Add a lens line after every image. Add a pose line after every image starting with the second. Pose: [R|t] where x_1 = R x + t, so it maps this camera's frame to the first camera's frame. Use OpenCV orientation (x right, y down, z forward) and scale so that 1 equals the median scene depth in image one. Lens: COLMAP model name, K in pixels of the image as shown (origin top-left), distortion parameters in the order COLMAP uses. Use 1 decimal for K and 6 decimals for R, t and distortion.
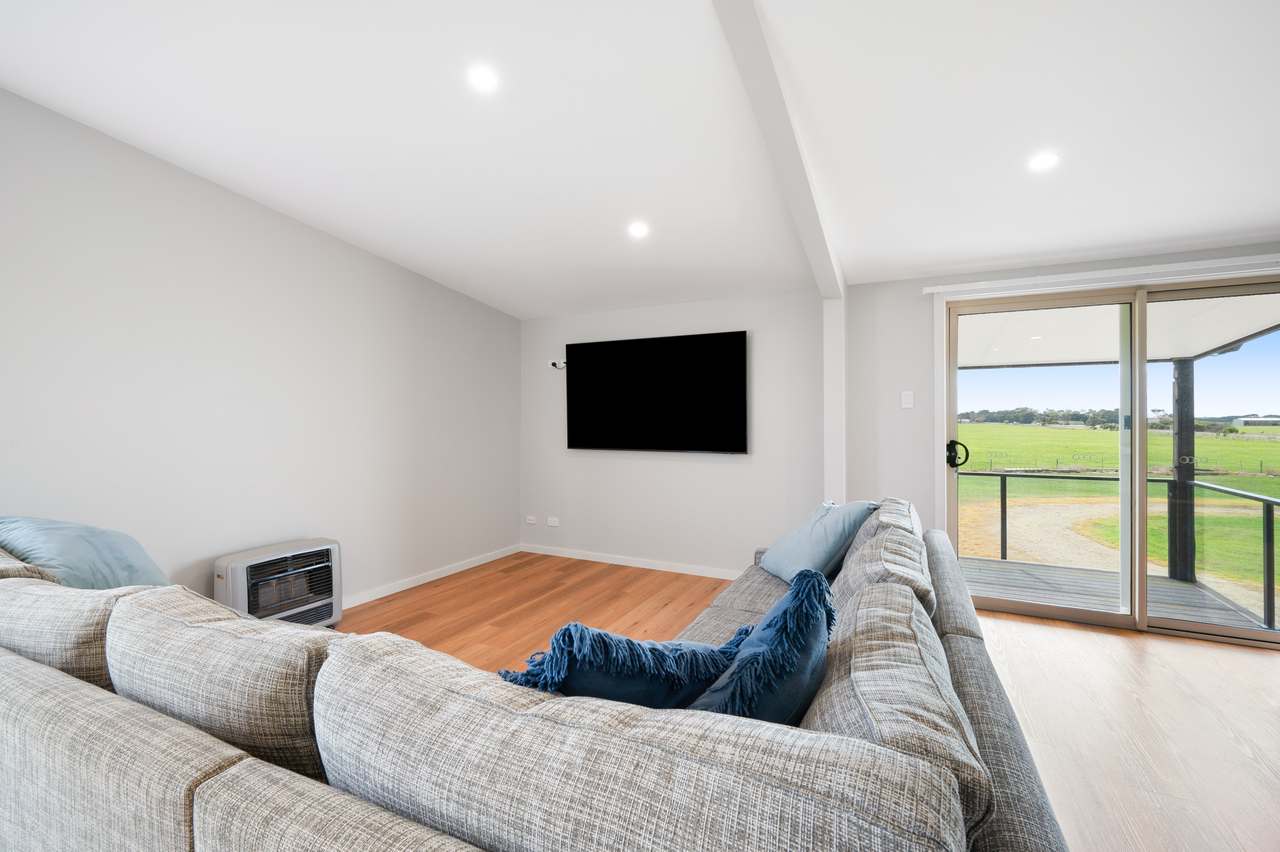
lens RADIAL K [[522.5, 0, 636.0], [0, 522.5, 423.9], [0, 0, 1]] dist [0.009868, 0.000082]
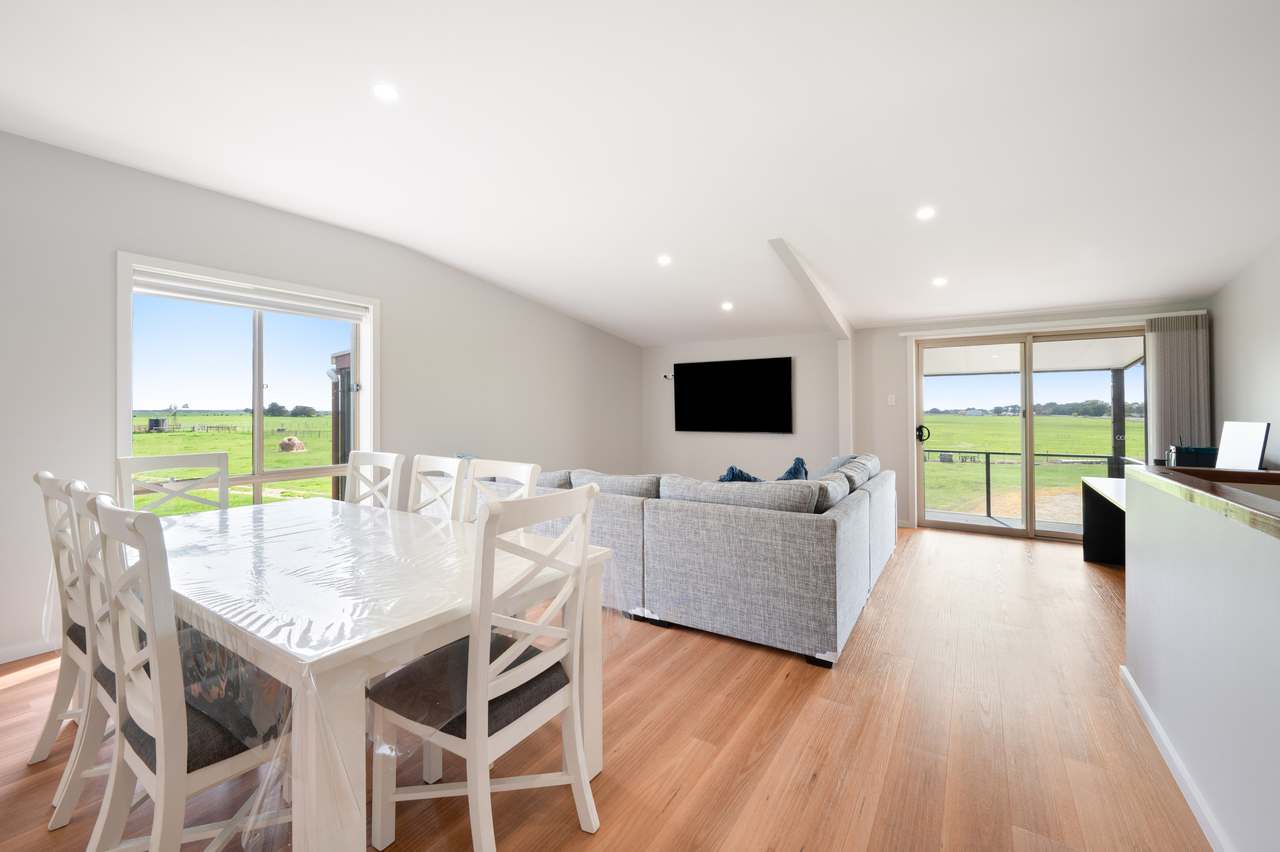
lens RADIAL K [[522.5, 0, 648.9], [0, 522.5, 405.0], [0, 0, 1]] dist [0.009868, 0.000082]
pose [[0.996431, -0.001526, -0.084396, -0.097926], [-0.000333, 0.999758, -0.022008, 0.005284], [0.084409, 0.021957, 0.996189, -0.690286]]
